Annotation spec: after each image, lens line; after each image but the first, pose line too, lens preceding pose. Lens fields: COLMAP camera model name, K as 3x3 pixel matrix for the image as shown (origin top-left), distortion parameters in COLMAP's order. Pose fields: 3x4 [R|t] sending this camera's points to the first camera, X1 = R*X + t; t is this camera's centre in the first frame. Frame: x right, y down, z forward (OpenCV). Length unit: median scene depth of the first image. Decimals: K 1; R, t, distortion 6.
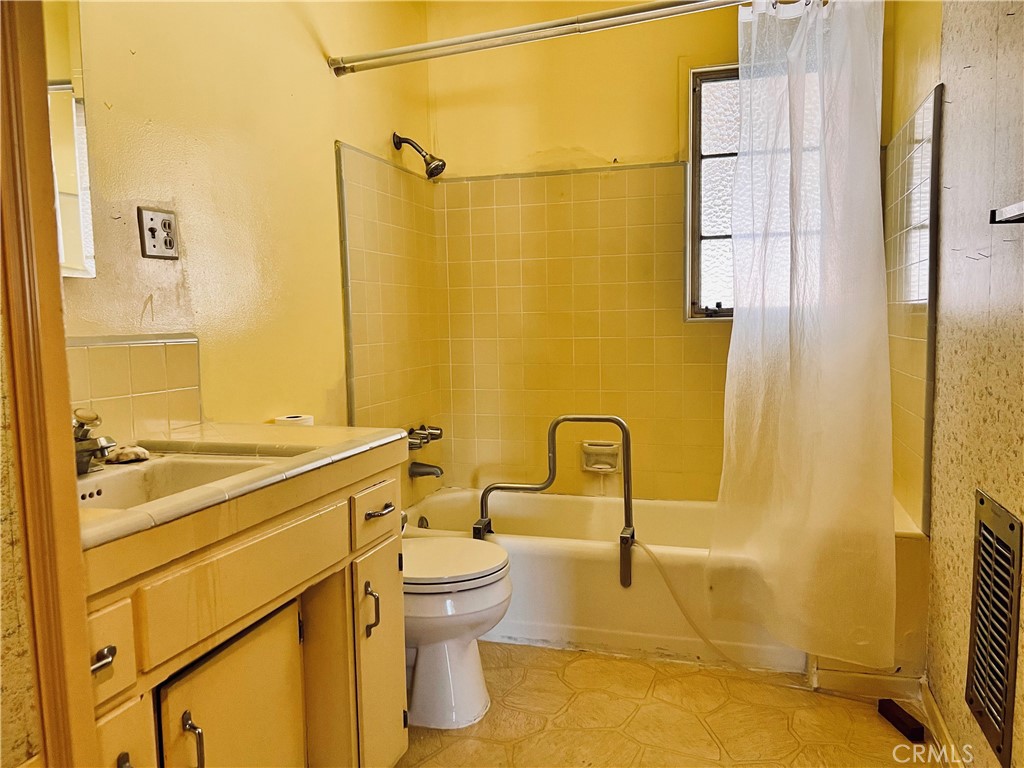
lens RADIAL K [[800.4, 0, 512.6], [0, 800.4, 387.6], [0, 0, 1]] dist [0.026733, -0.000195]
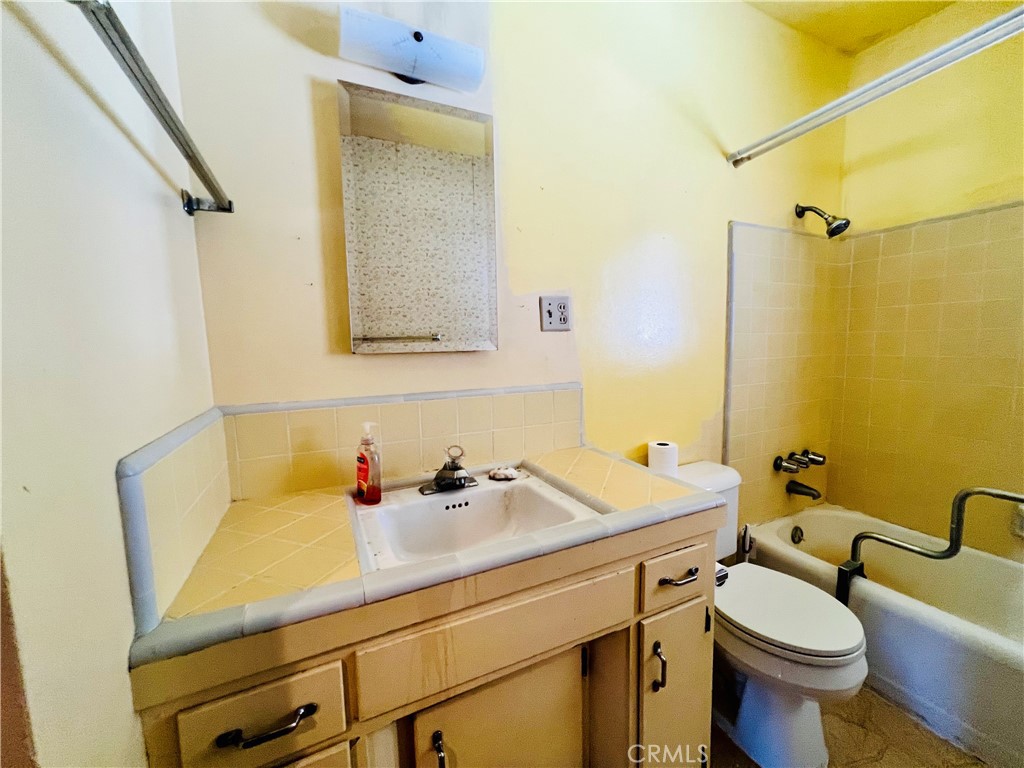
lens RADIAL K [[412.9, 0, 508.6], [0, 412.9, 385.8], [0, 0, 1]] dist [-0.001909, 0.000873]
pose [[0.675743, 0.079923, -0.732792, 0.051614], [-0.053085, 0.996800, 0.059765, -0.104210], [0.735224, -0.001486, 0.677823, 0.447325]]
